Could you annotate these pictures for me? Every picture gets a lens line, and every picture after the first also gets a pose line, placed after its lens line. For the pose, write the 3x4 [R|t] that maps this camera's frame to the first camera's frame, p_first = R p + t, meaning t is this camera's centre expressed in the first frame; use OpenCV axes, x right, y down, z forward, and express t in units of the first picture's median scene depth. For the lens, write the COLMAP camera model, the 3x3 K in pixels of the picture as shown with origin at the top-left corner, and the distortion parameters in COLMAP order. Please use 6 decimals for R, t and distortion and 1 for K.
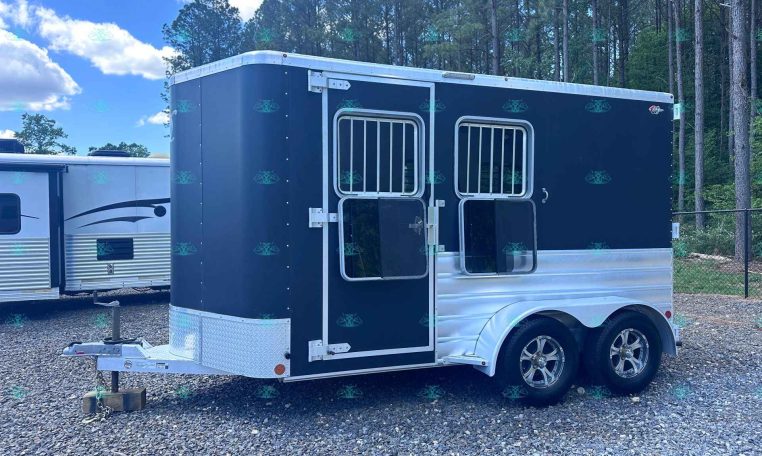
lens RADIAL K [[563.1, 0, 376.1], [0, 563.1, 227.7], [0, 0, 1]] dist [0.040311, -0.043654]
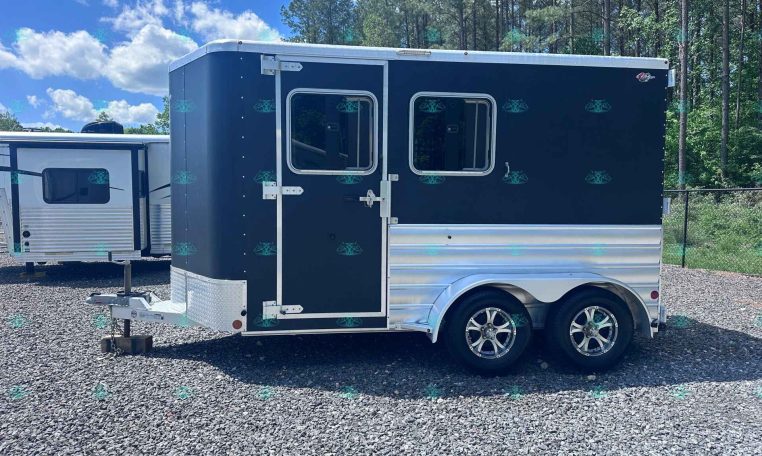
lens RADIAL K [[563.1, 0, 378.6], [0, 563.1, 231.5], [0, 0, 1]] dist [0.040311, -0.043654]
pose [[0.974606, 0.021441, -0.222896, 0.322470], [-0.009606, 0.998492, 0.054048, 0.000555], [0.223719, -0.050534, 0.973343, -0.027497]]
